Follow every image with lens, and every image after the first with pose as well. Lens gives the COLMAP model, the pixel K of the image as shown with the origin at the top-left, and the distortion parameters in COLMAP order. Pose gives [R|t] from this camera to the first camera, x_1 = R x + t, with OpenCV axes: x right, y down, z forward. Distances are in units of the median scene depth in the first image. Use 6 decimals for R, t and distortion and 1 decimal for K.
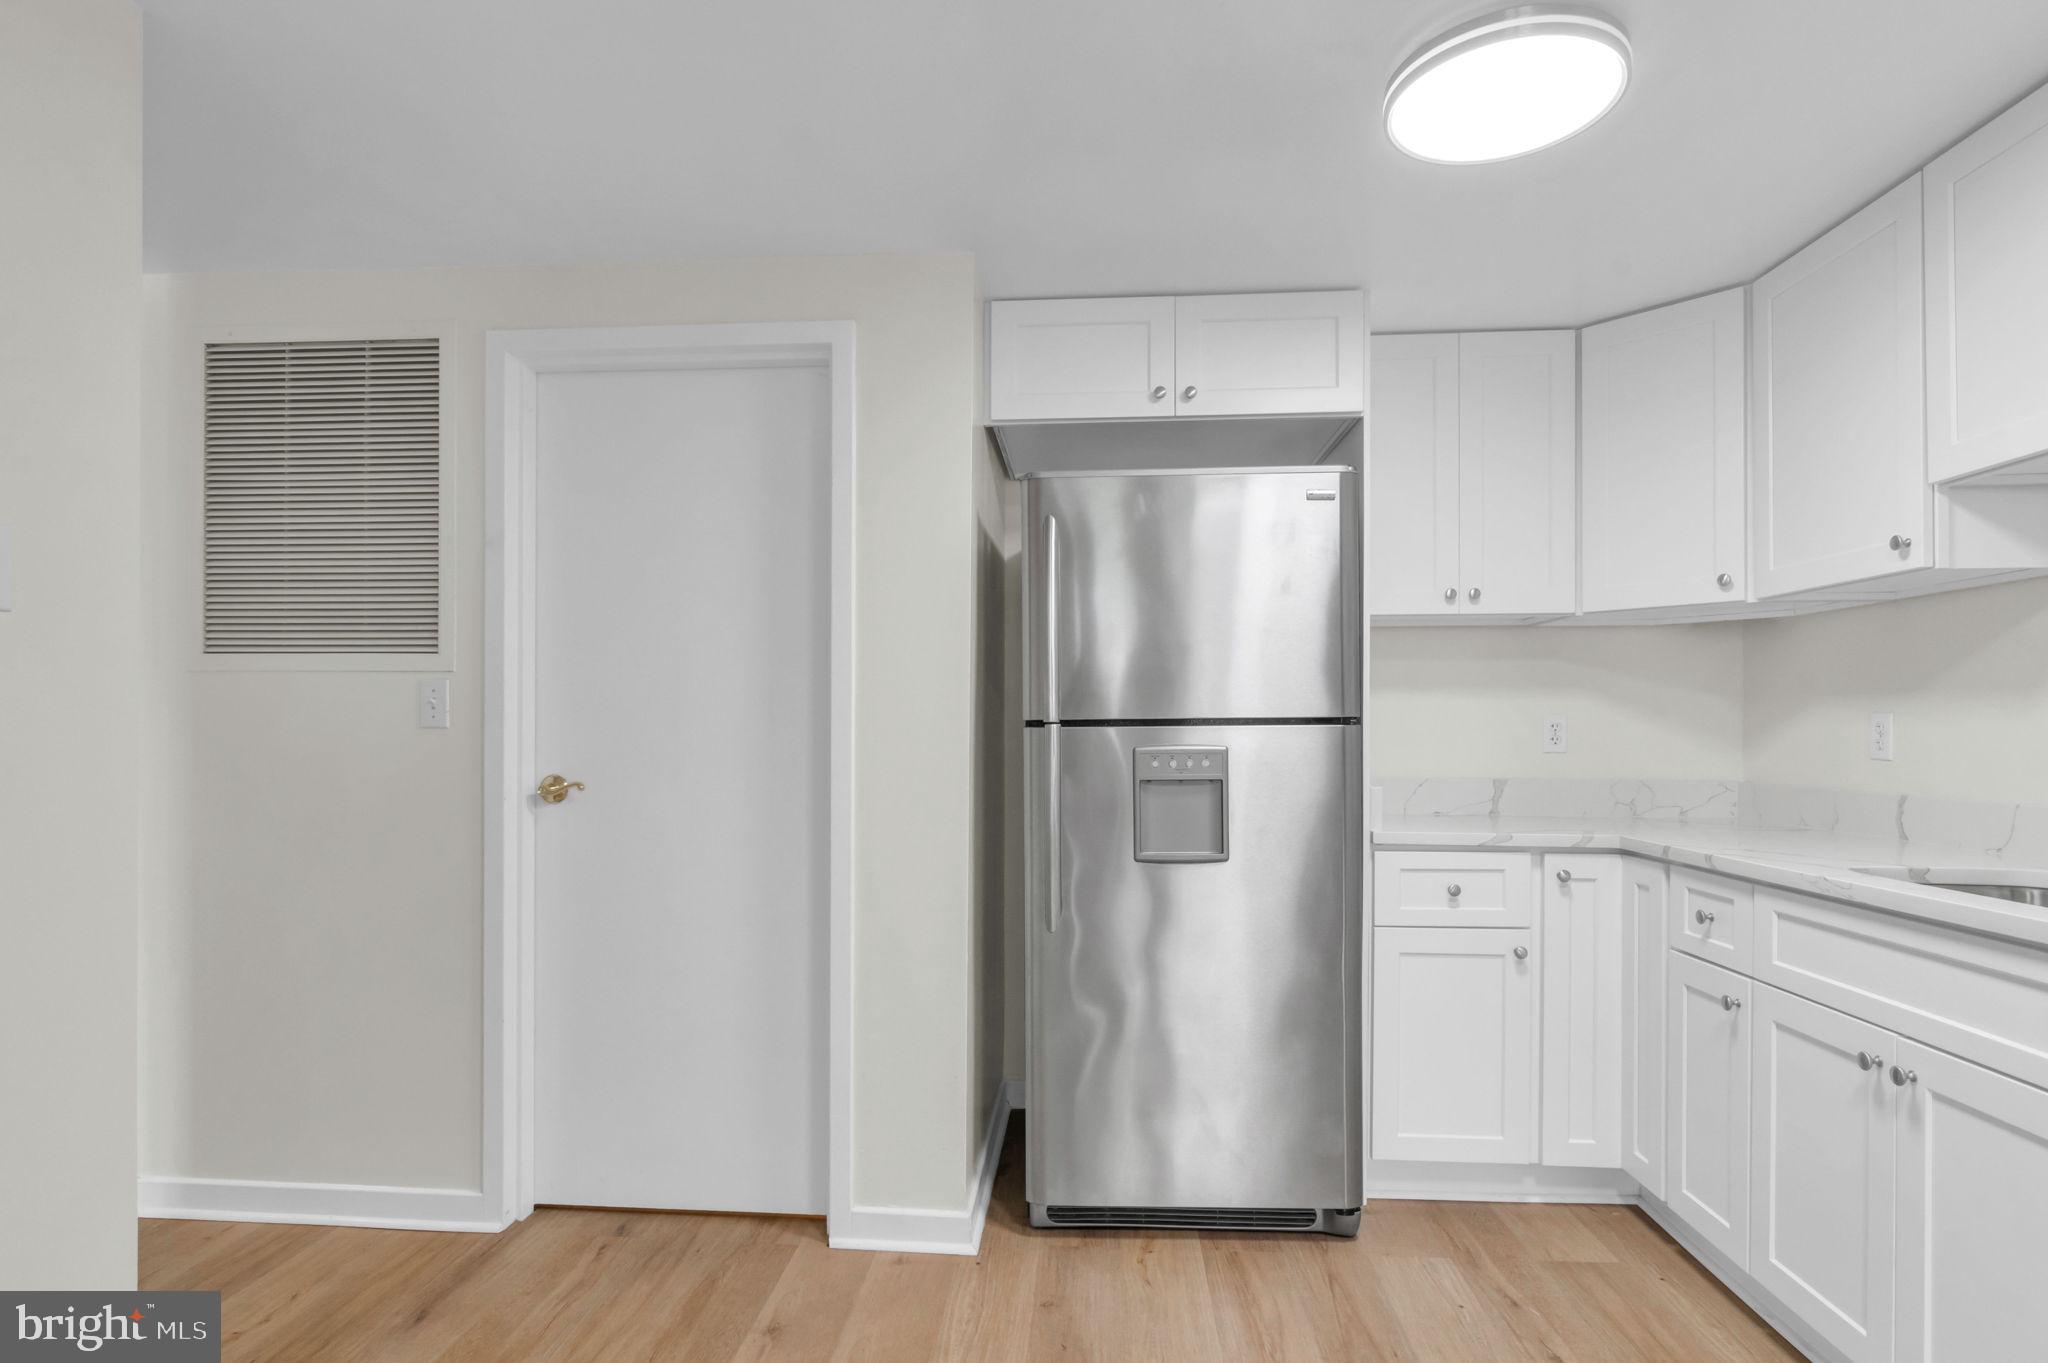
lens RADIAL K [[1084.1, 0, 1023.1], [0, 1084.1, 724.4], [0, 0, 1]] dist [-0.003538, -0.000162]
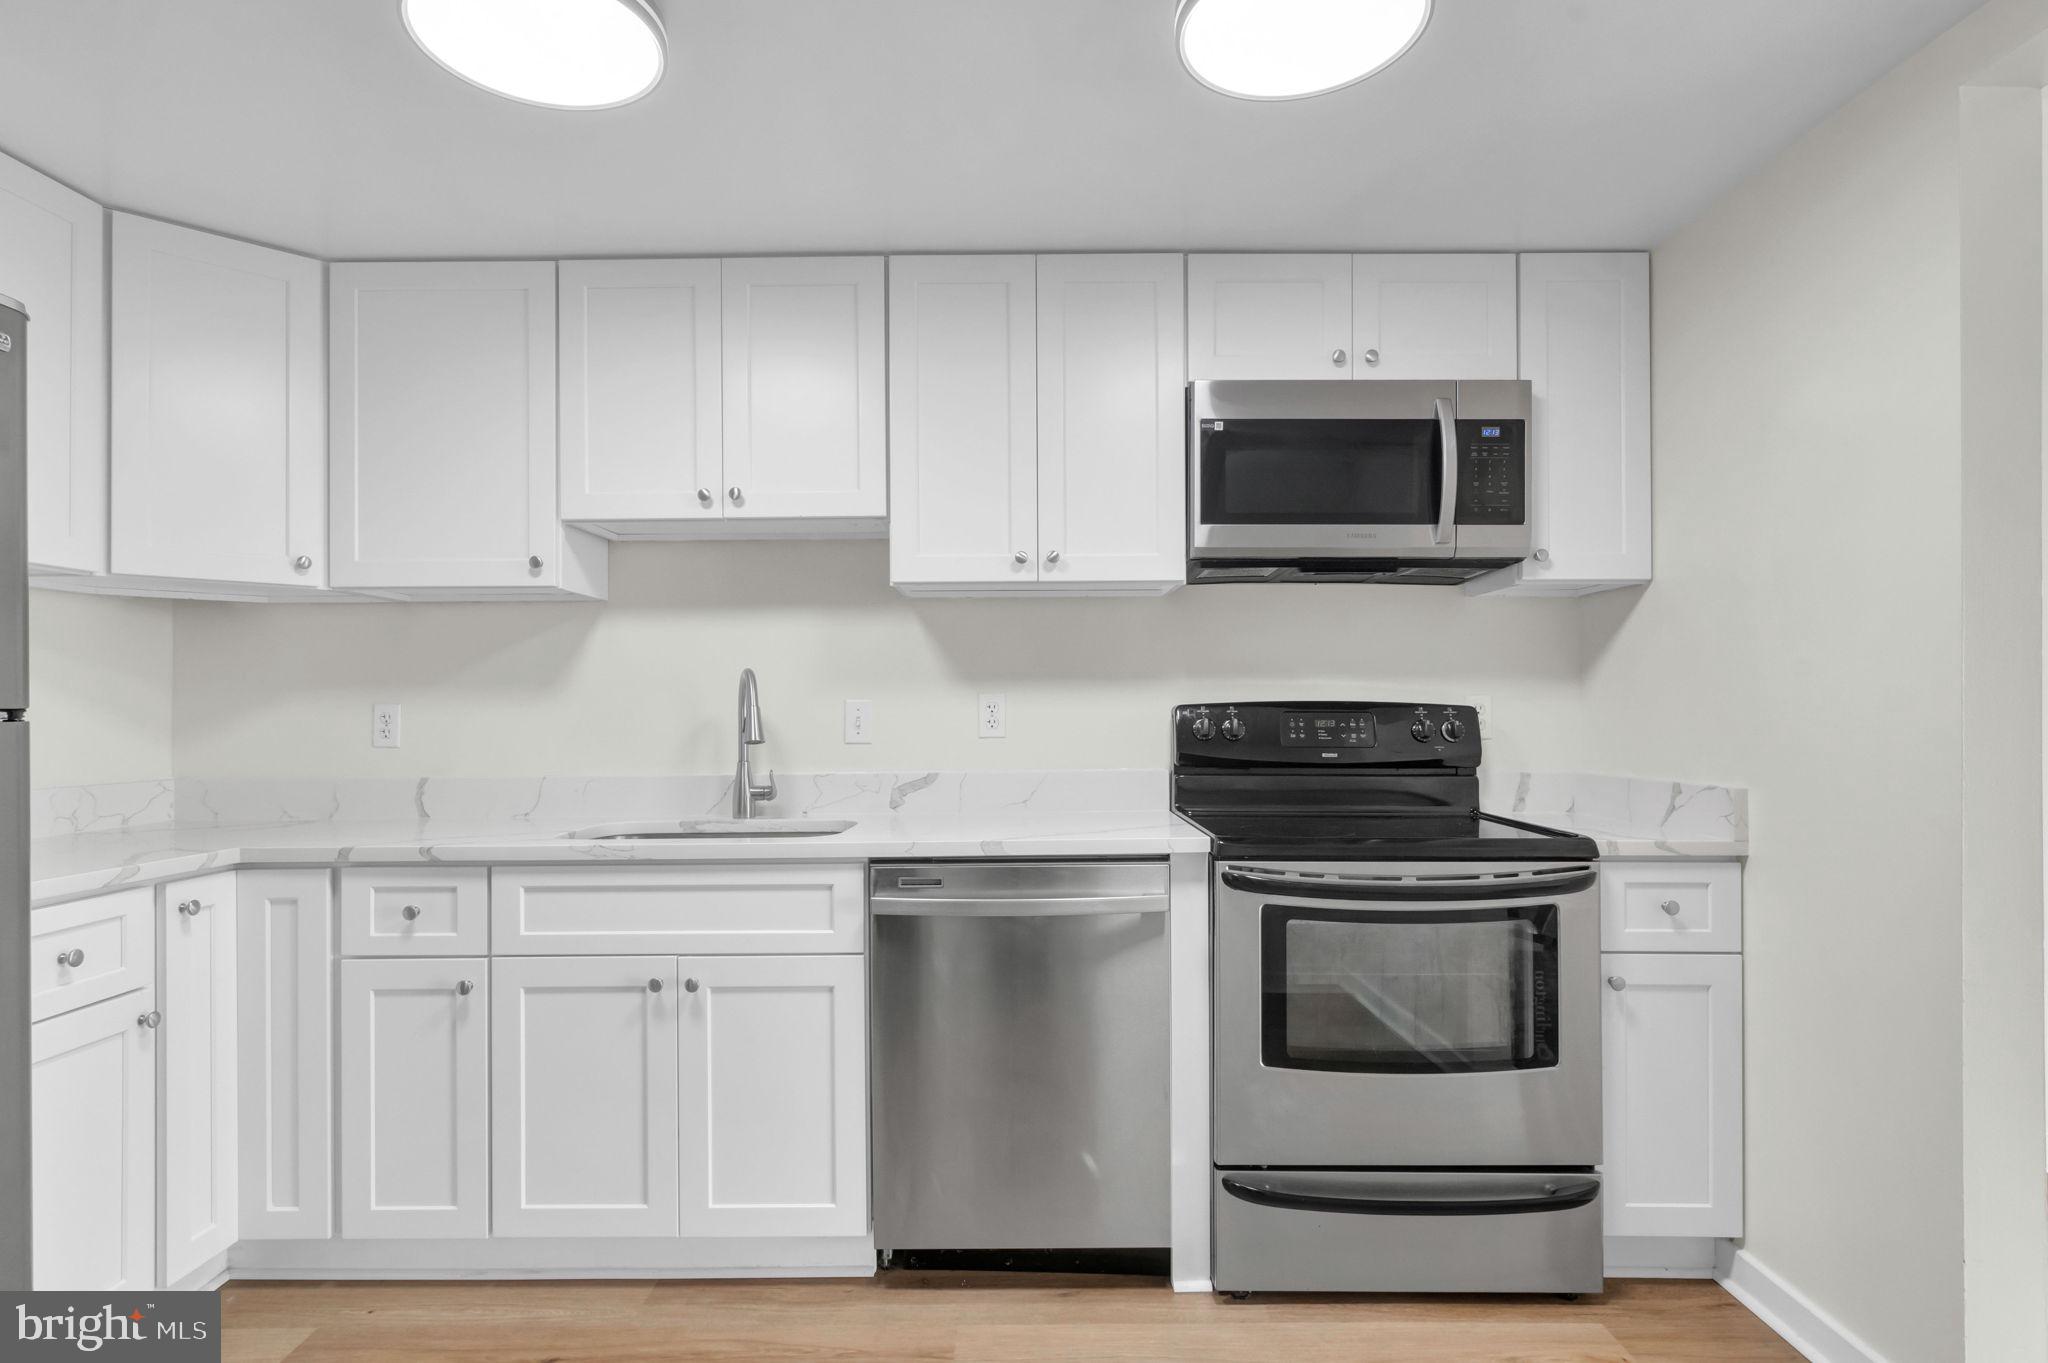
lens RADIAL K [[1085.0, 0, 1022.3], [0, 1085.0, 698.5], [0, 0, 1]] dist [-0.002219, 0.000058]
pose [[-0.067675, 0.006762, 0.997684, -0.347026], [0.002955, 0.999974, -0.006577, -0.007029], [-0.997703, 0.002503, -0.067693, 0.456189]]
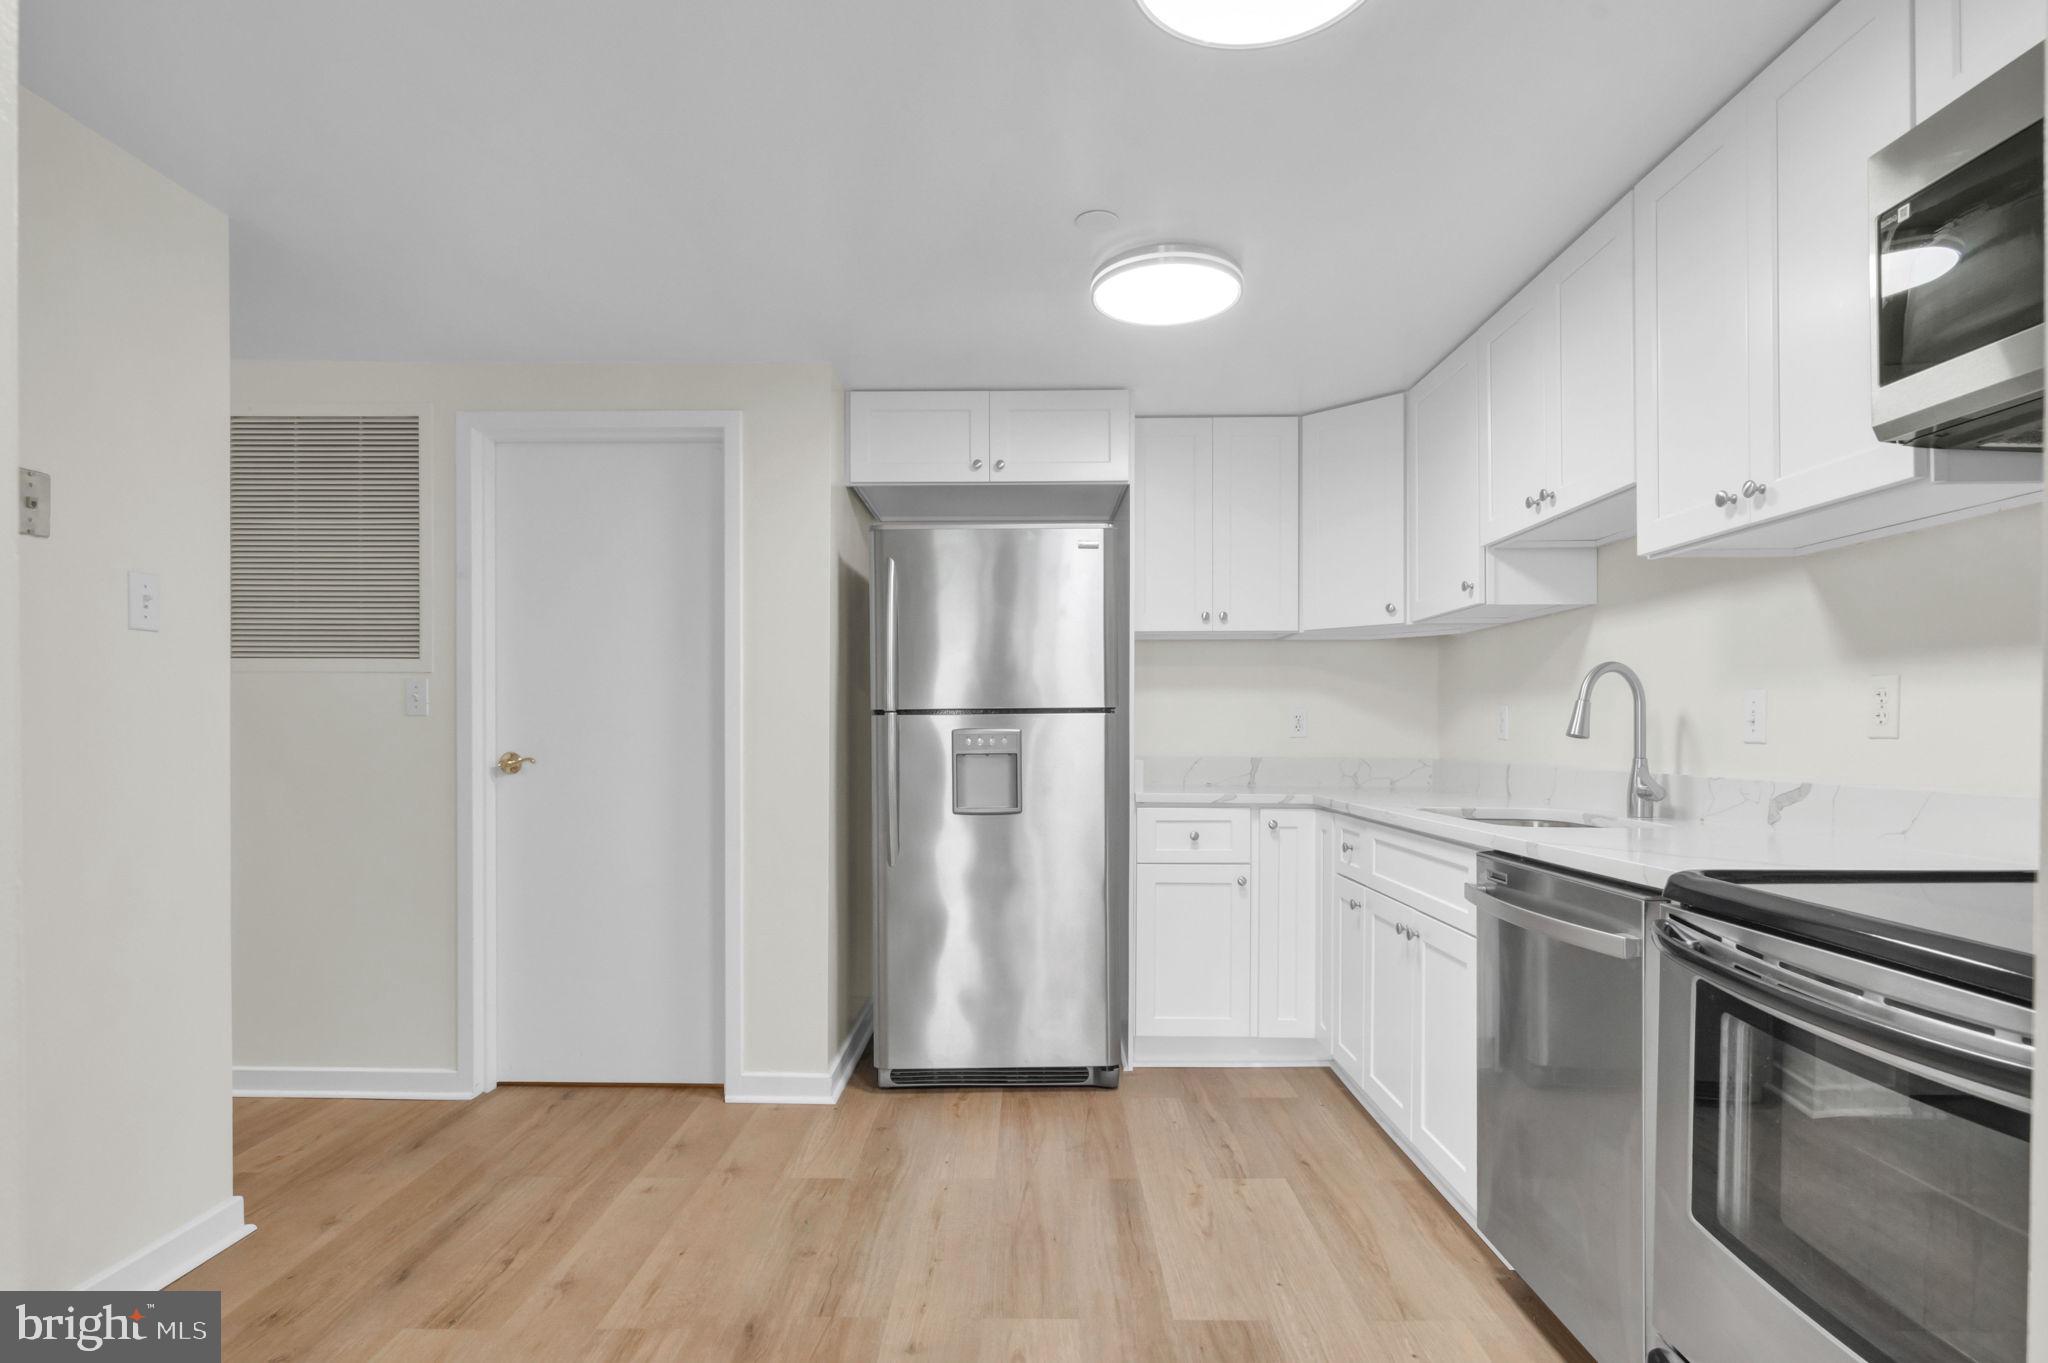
lens RADIAL K [[1067.8, 0, 1023.4], [0, 1067.8, 738.1], [0, 0, 1]] dist [-0.000545, -0.000173]
pose [[0.997981, -0.001341, 0.063499, 0.103252], [0.000732, 0.999954, 0.009614, 0.018219], [-0.063509, -0.009548, 0.997936, -0.328520]]
